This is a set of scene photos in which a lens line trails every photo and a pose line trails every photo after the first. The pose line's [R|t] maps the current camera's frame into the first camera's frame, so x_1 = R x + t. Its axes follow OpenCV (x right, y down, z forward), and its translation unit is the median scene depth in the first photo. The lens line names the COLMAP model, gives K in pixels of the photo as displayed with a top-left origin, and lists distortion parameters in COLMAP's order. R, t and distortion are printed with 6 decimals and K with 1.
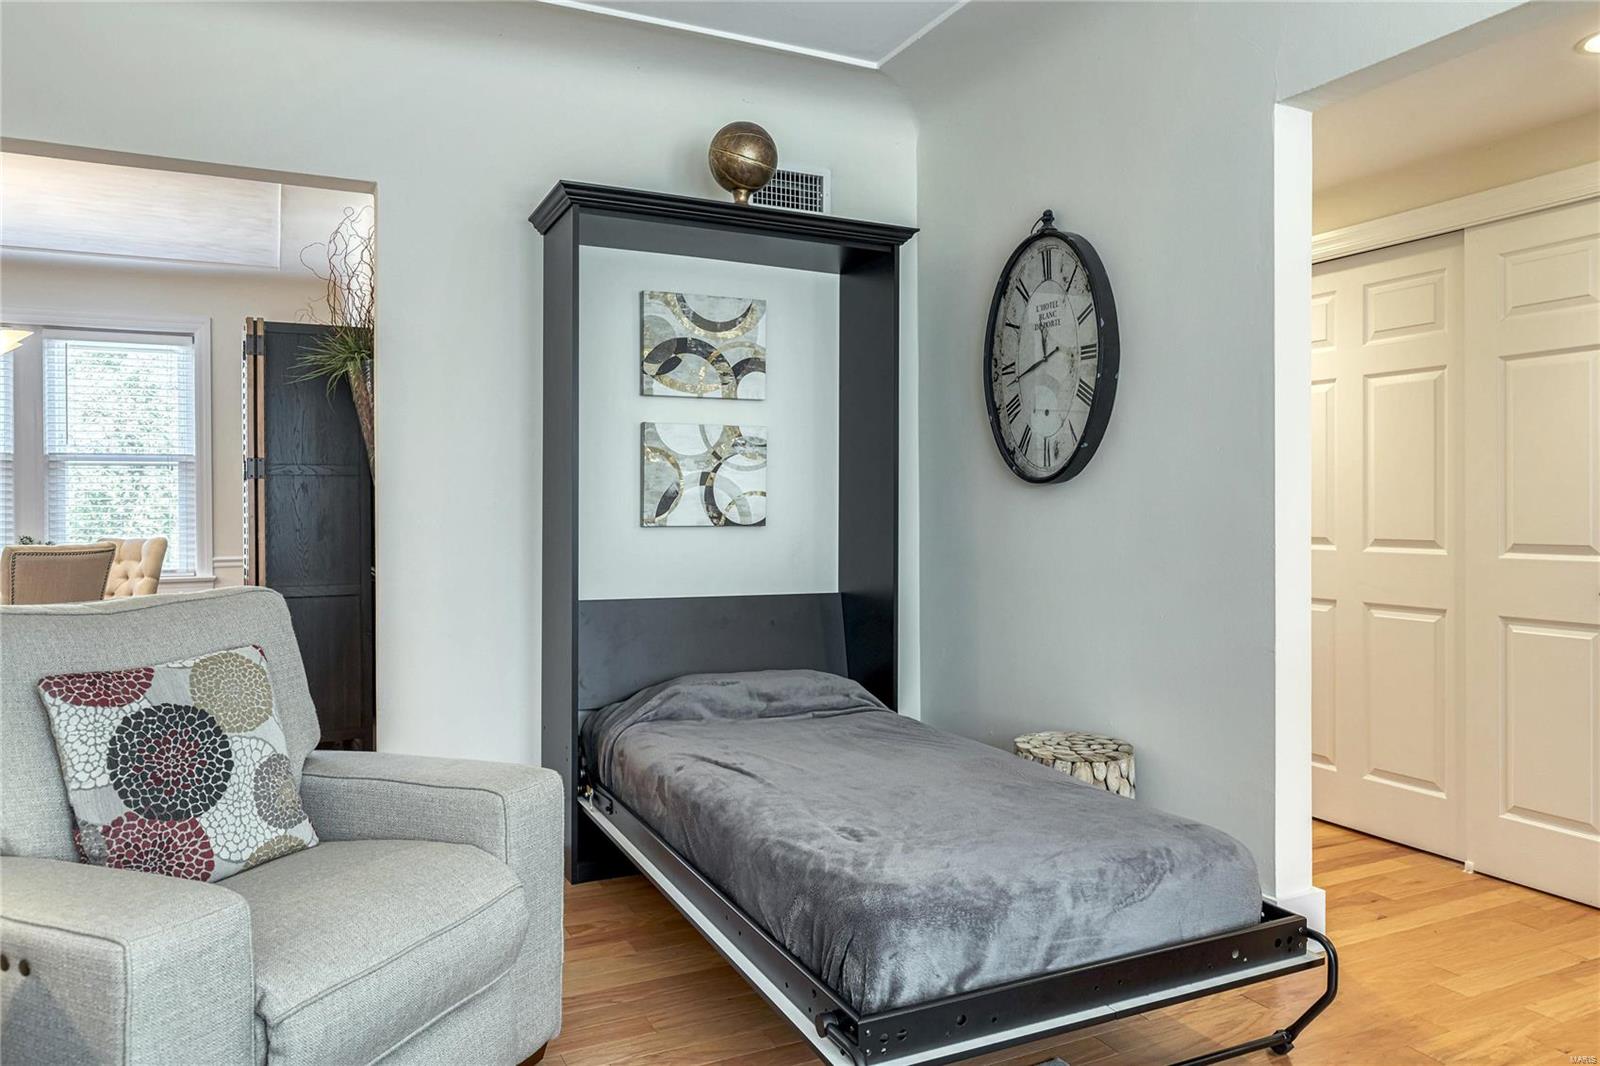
lens RADIAL K [[1090.8, 0, 805.3], [0, 1090.8, 521.9], [0, 0, 1]] dist [-0.006411, -0.002347]
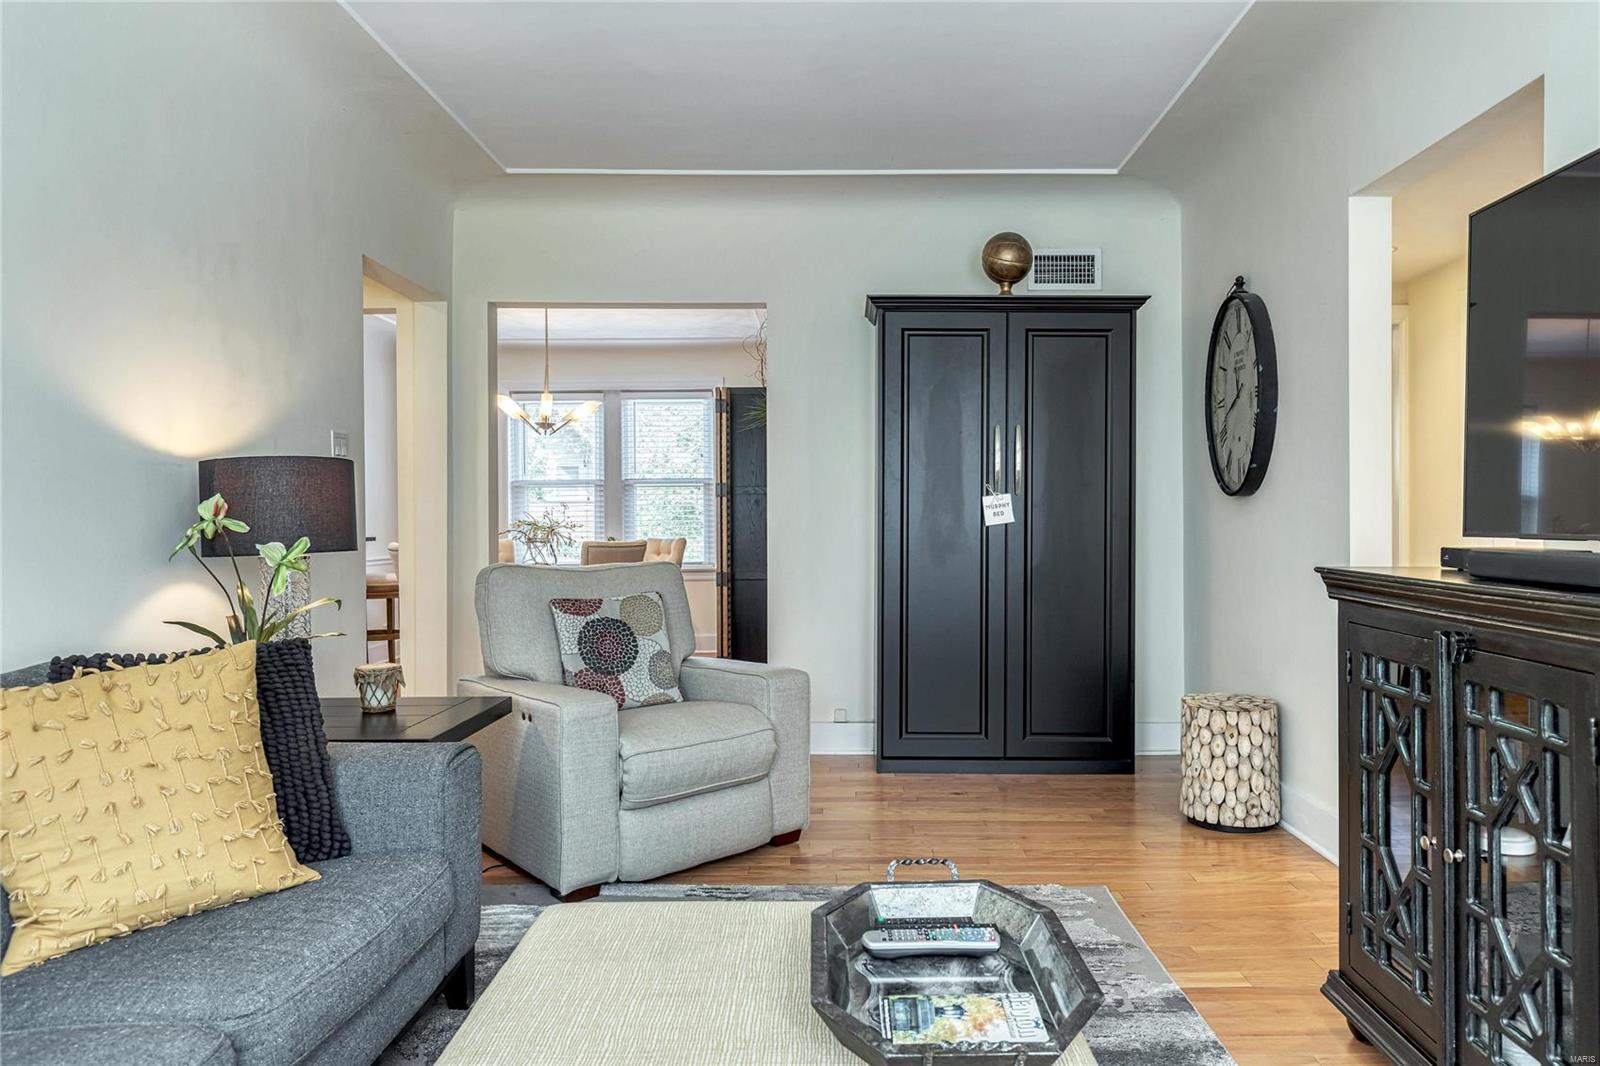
lens RADIAL K [[1001.8, 0, 800.0], [0, 1001.8, 533.0], [0, 0, 1]] dist [0.003848, 0.000219]
pose [[0.897680, 0.005309, -0.440616, 0.448360], [-0.003646, 0.999983, 0.004619, 0.005634], [0.440633, -0.002540, 0.897684, -0.401302]]
